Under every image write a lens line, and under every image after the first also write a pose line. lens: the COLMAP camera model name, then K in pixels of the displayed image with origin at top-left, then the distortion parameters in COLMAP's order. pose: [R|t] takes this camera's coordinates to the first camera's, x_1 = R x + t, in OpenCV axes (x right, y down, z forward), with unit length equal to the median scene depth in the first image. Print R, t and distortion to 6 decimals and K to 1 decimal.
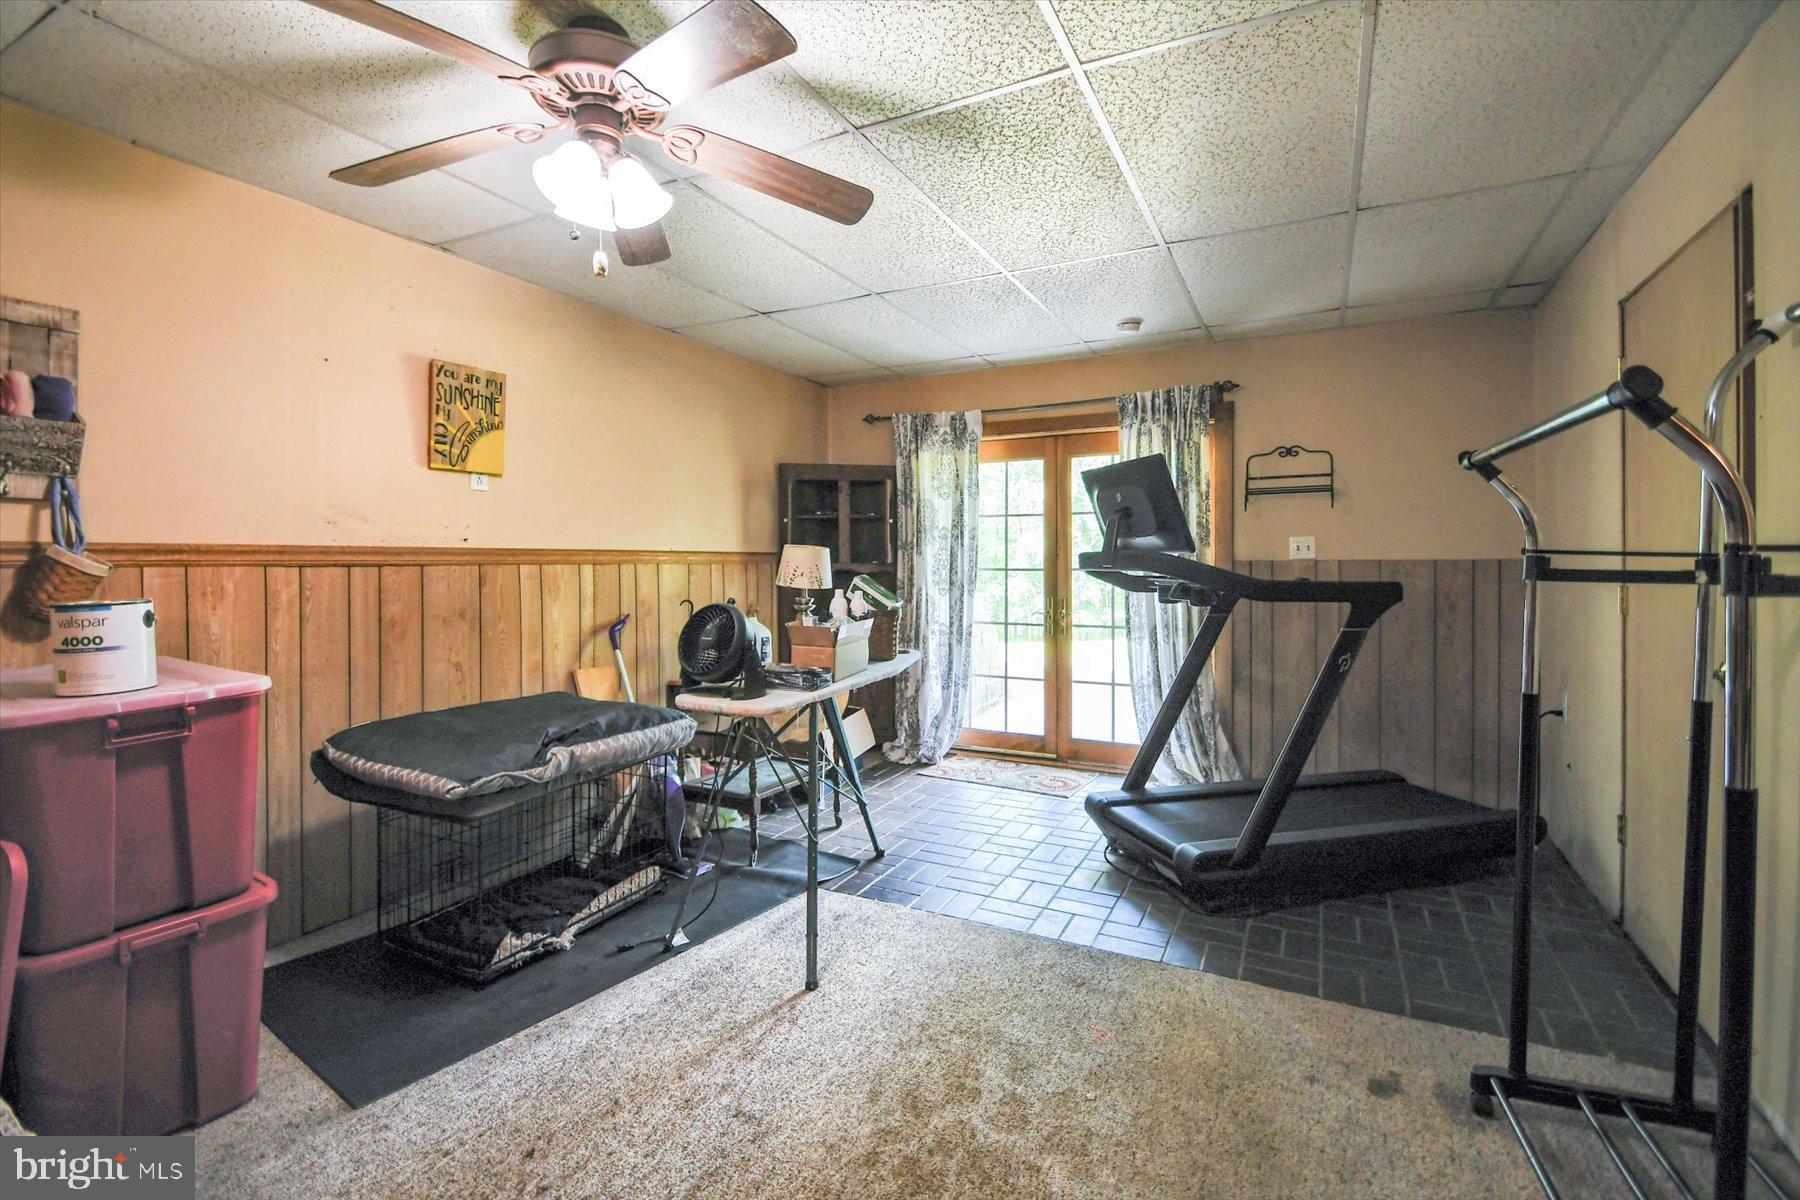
lens RADIAL K [[798.8, 0, 880.3], [0, 798.8, 593.8], [0, 0, 1]] dist [0.029285, -0.022891]
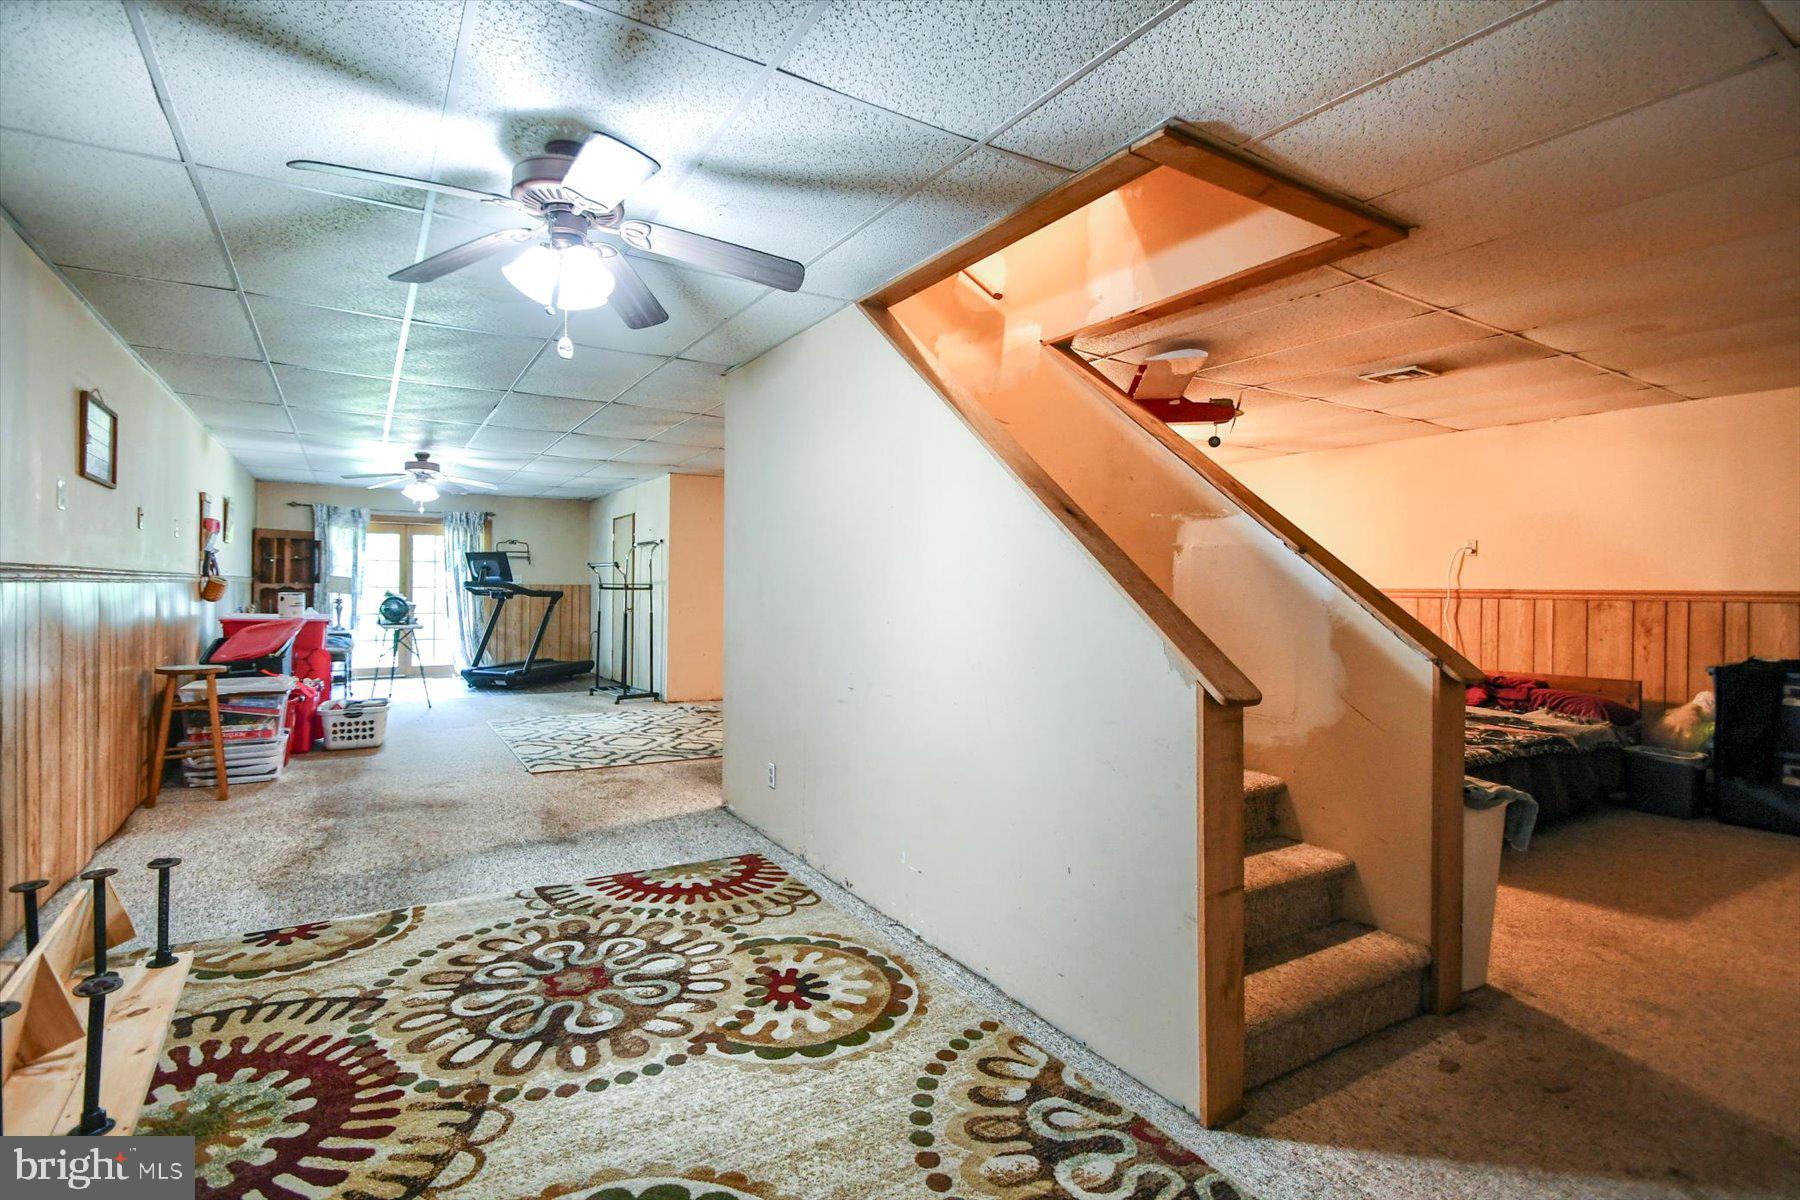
lens RADIAL K [[798.8, 0, 880.3], [0, 798.8, 593.8], [0, 0, 1]] dist [0.029285, -0.022891]
pose [[0.477847, -0.003030, 0.878438, -1.385611], [0.023268, 0.999687, -0.009209, 0.049300], [-0.878135, 0.024840, 0.477768, -1.481846]]
